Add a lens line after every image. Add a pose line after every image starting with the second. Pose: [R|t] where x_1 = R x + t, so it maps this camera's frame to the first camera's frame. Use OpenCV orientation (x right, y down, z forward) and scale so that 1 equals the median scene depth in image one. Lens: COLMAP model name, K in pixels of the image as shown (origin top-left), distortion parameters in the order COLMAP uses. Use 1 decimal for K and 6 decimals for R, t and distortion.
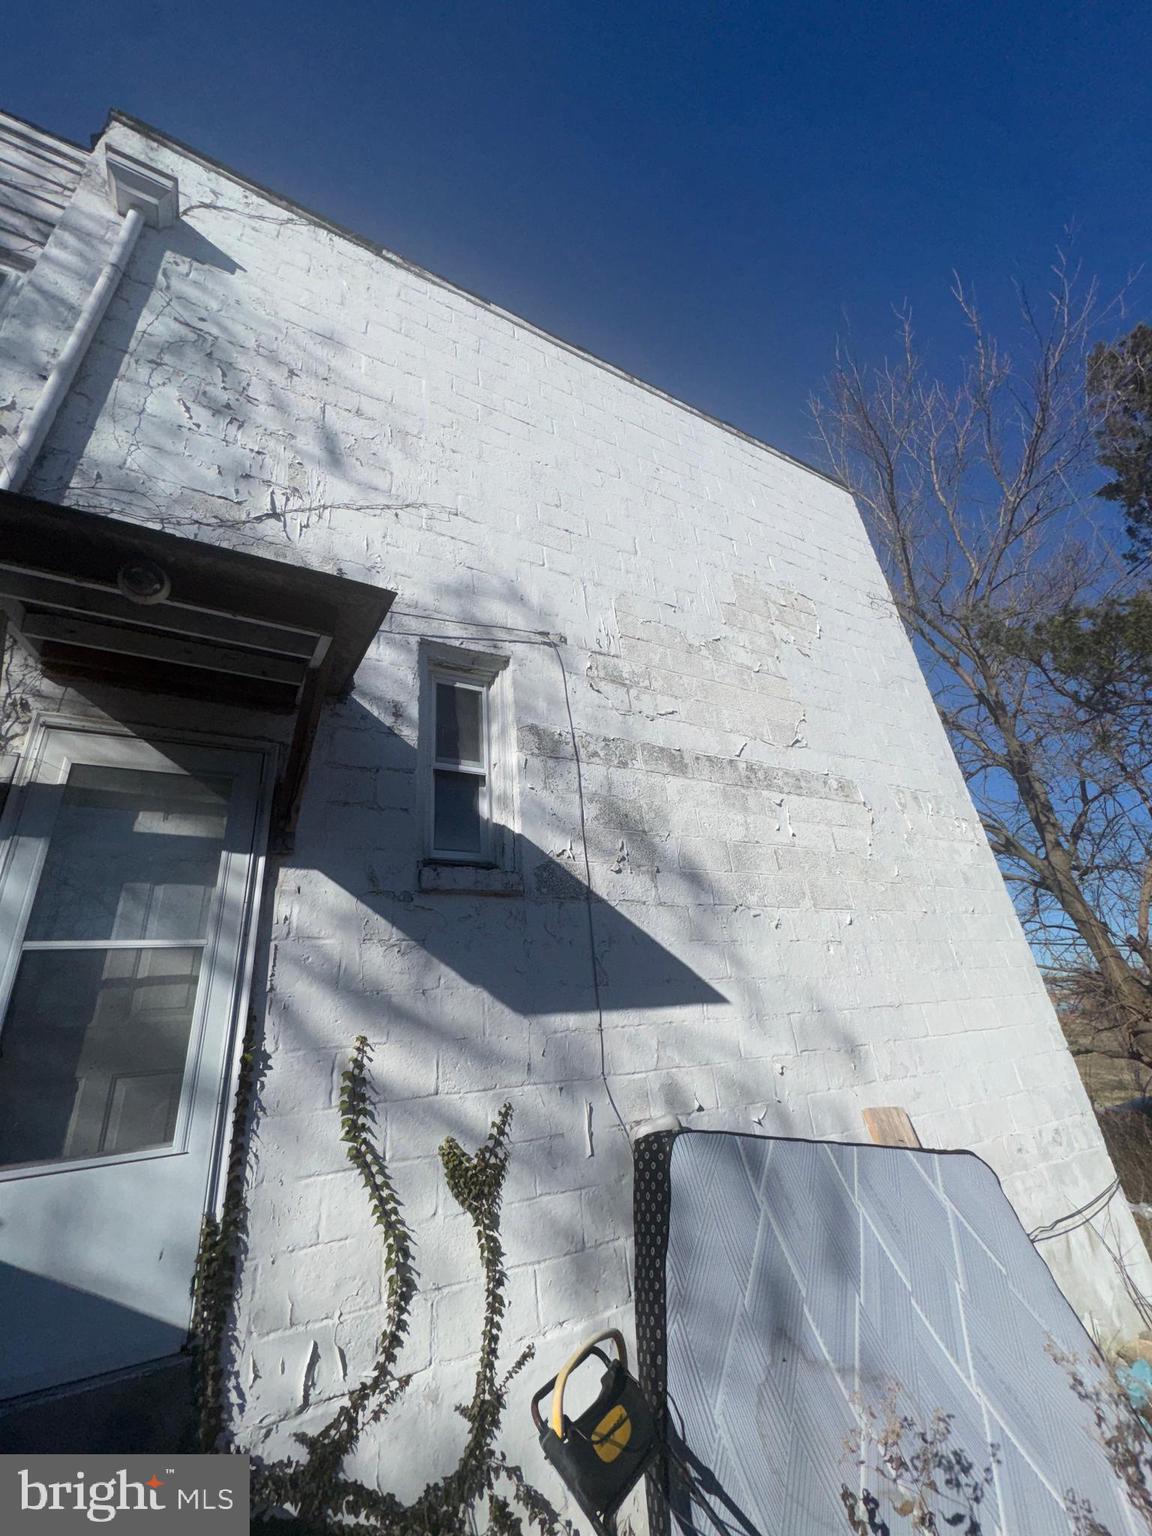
lens RADIAL K [[610.7, 0, 574.5], [0, 610.7, 769.4], [0, 0, 1]] dist [-0.002537, 0.000060]
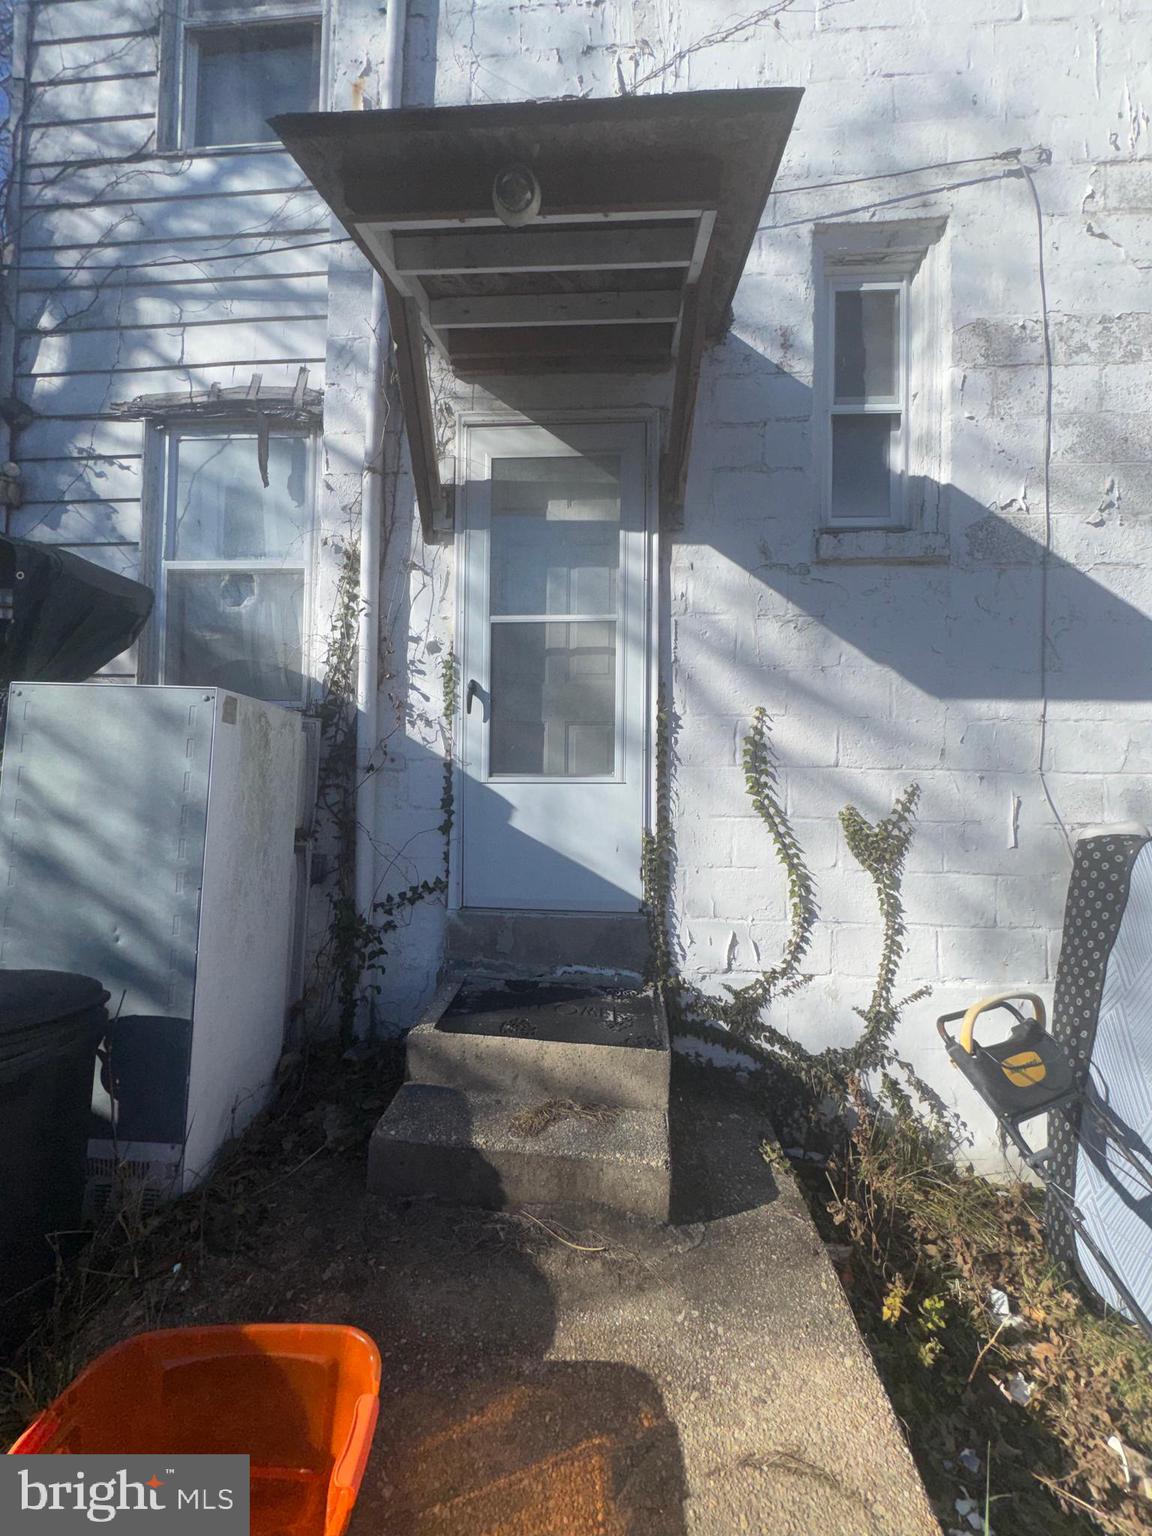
lens RADIAL K [[610.7, 0, 577.5], [0, 610.7, 767.2], [0, 0, 1]] dist [-0.002537, 0.000060]
pose [[0.842215, 0.092910, -0.531076, -0.054094], [0.140917, 0.912863, 0.383177, 0.094269], [0.520400, -0.397555, 0.755734, 0.025234]]
